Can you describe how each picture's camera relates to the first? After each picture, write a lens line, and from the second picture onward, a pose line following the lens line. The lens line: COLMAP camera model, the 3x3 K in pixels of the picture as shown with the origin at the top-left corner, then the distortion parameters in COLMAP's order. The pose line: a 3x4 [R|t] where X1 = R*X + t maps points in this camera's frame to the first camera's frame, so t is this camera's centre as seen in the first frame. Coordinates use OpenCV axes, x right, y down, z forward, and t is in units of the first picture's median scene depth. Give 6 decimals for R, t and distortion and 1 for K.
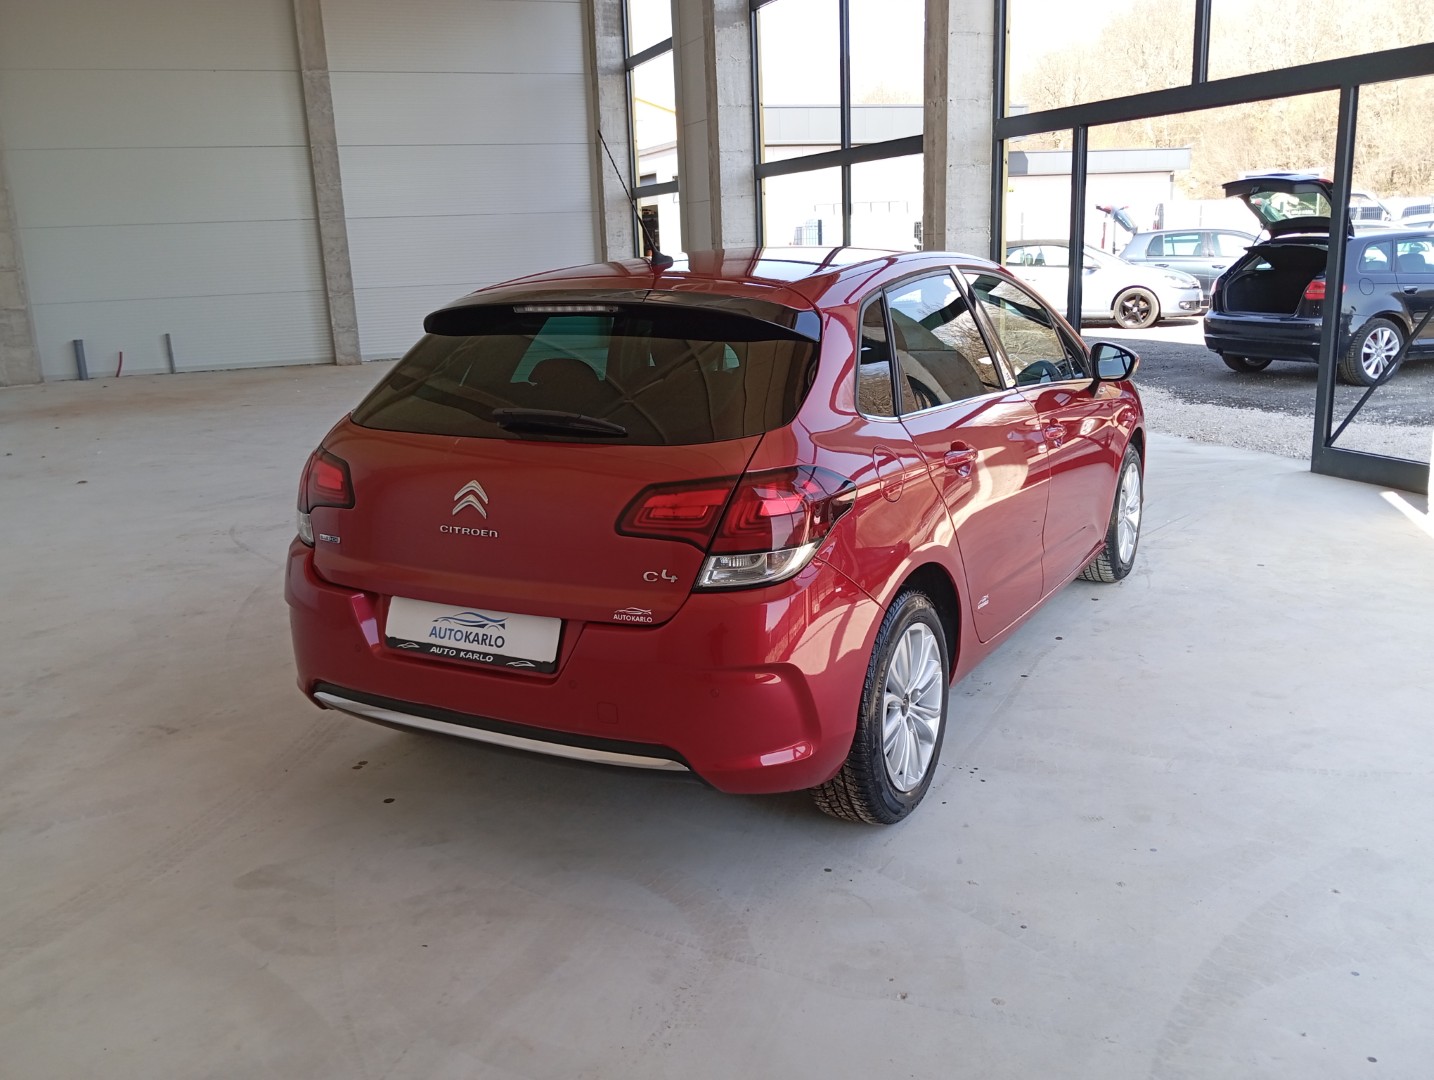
lens RADIAL K [[1219.7, 0, 722.9], [0, 1219.7, 534.7], [0, 0, 1]] dist [0.043011, -0.069458]
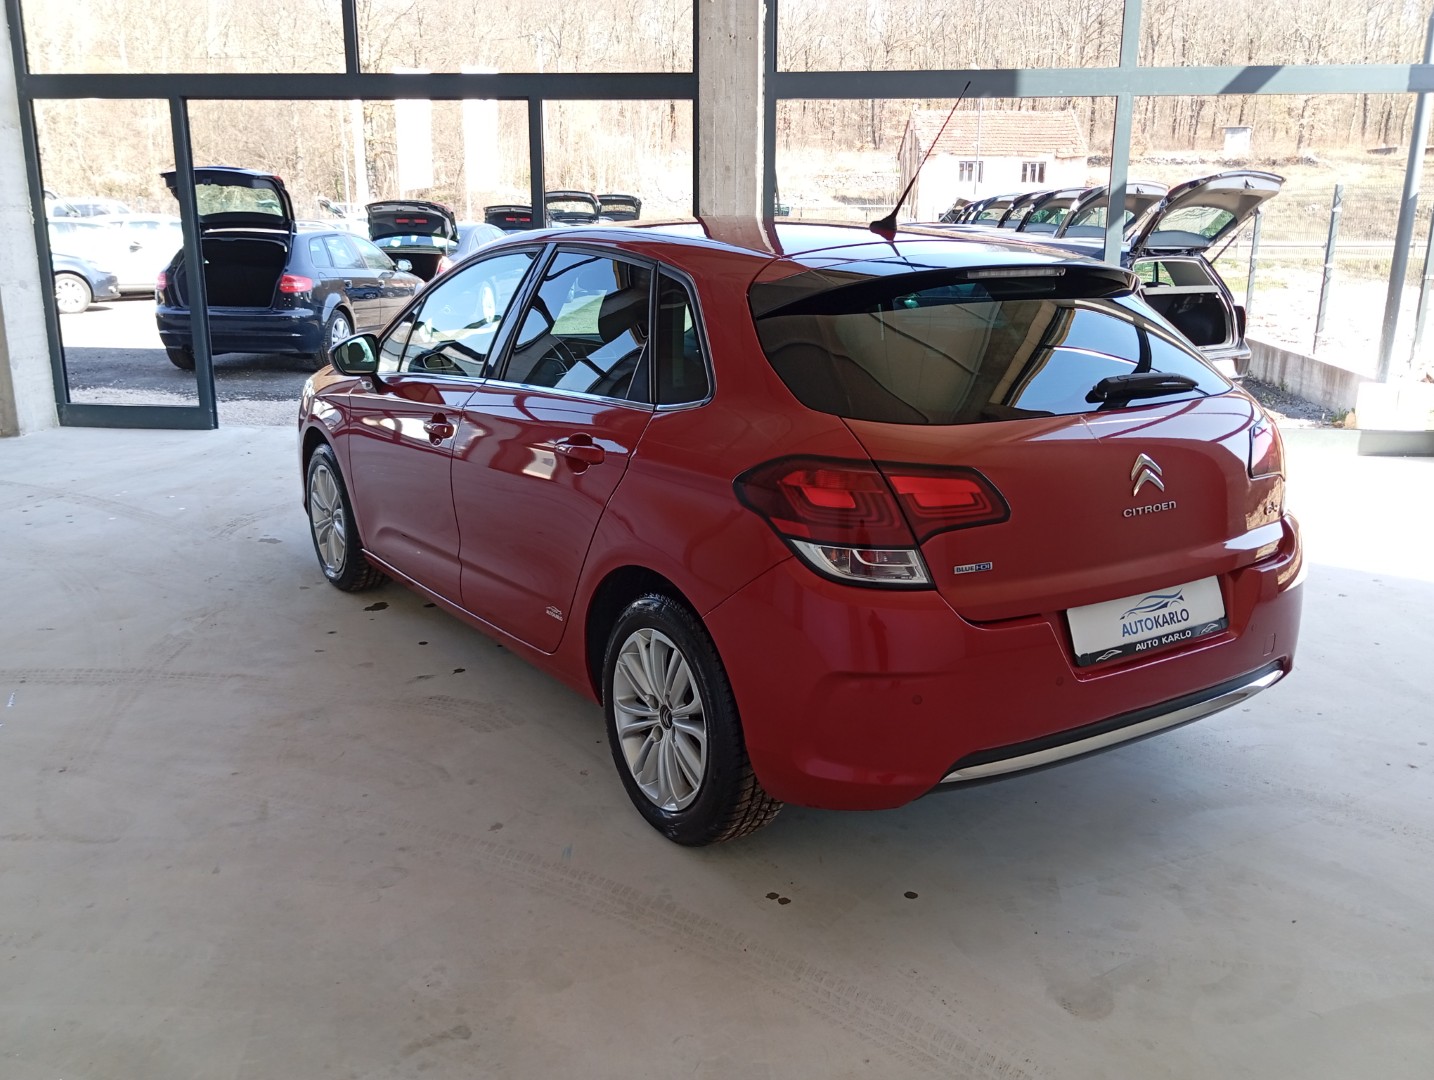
lens RADIAL K [[1219.7, 0, 713.7], [0, 1219.7, 538.0], [0, 0, 1]] dist [0.043011, -0.069458]
pose [[0.469163, -0.182201, 0.864111, -0.405562], [0.182270, 0.977395, 0.107125, -0.048975], [-0.864097, 0.107242, 0.491768, 0.288228]]
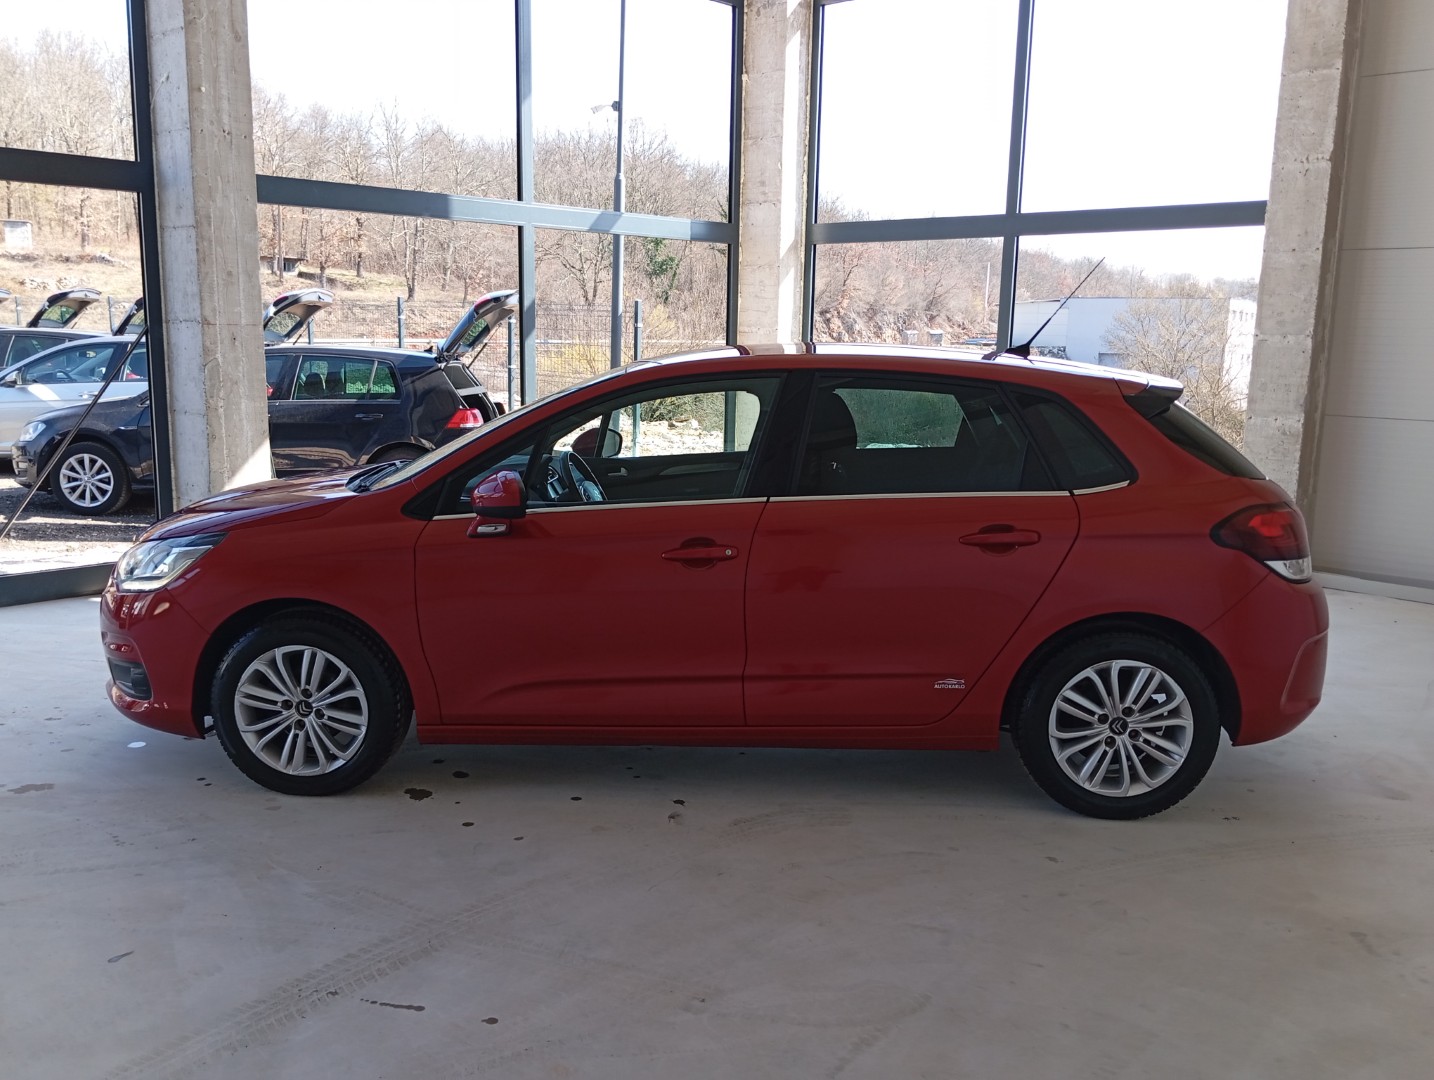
lens RADIAL K [[1219.7, 0, 711.5], [0, 1219.7, 550.2], [0, 0, 1]] dist [0.043011, -0.069458]
pose [[-0.411712, -0.130303, 0.901951, -0.462079], [0.209013, 0.949841, 0.232629, -0.166932], [-0.887021, 0.284296, -0.363825, 0.765940]]
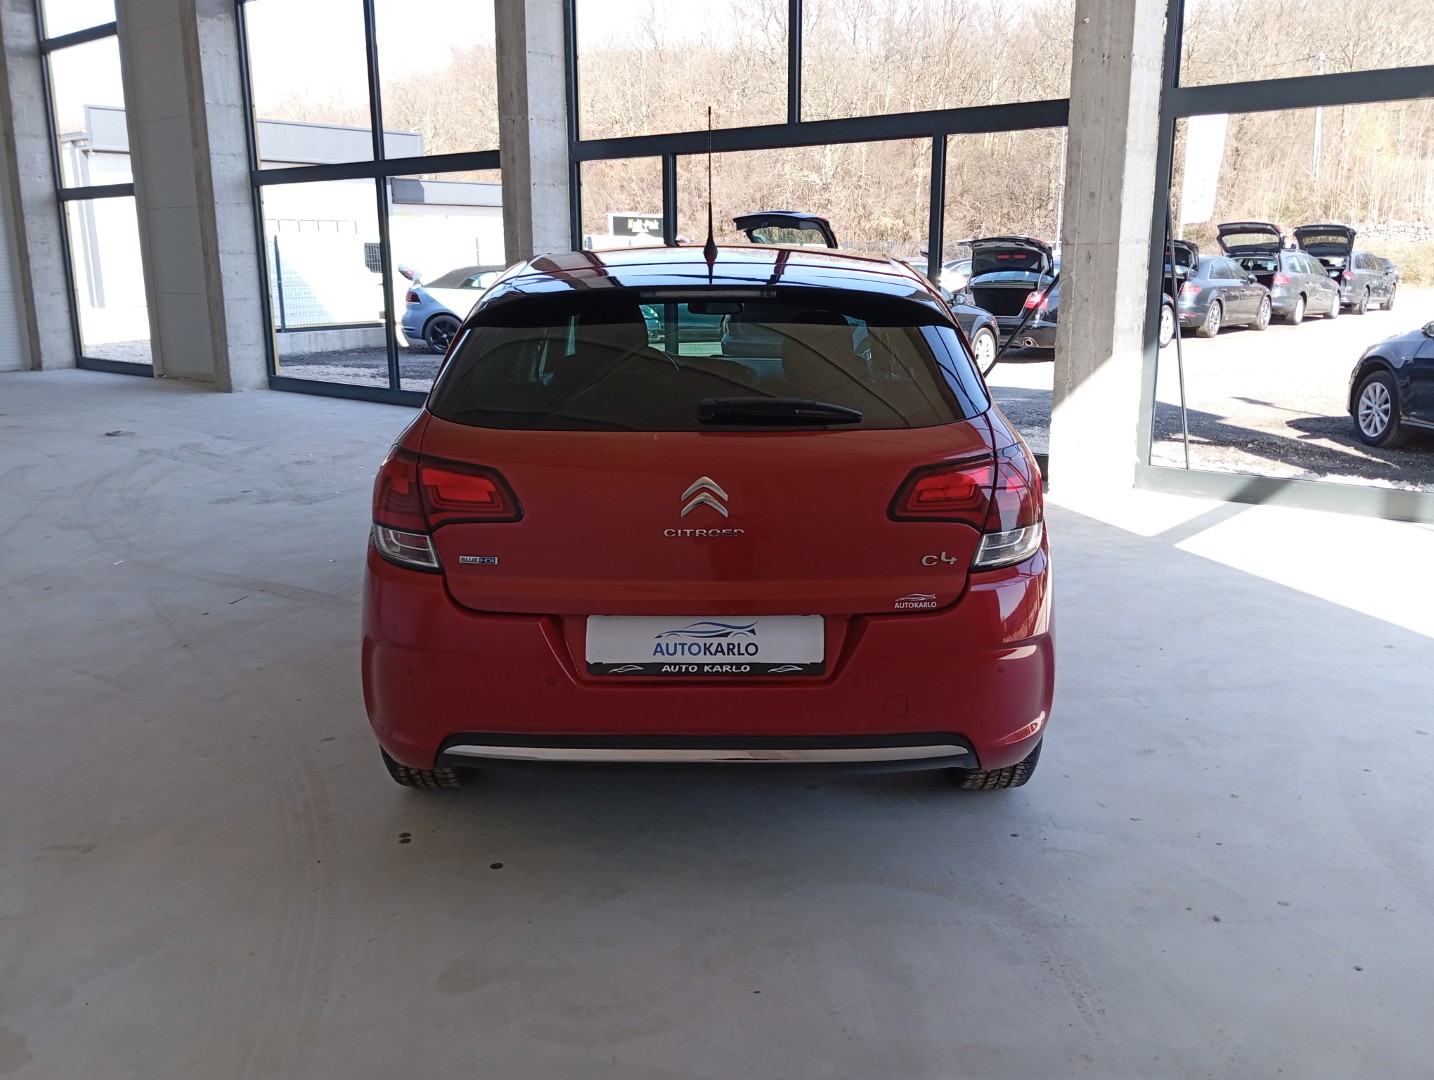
lens RADIAL K [[1219.7, 0, 719.7], [0, 1219.7, 533.6], [0, 0, 1]] dist [0.043011, -0.069458]
pose [[0.879464, -0.071553, 0.470556, -0.216228], [0.082771, 0.996564, -0.003159, 0.000654], [-0.468713, 0.041727, 0.882364, 0.068033]]
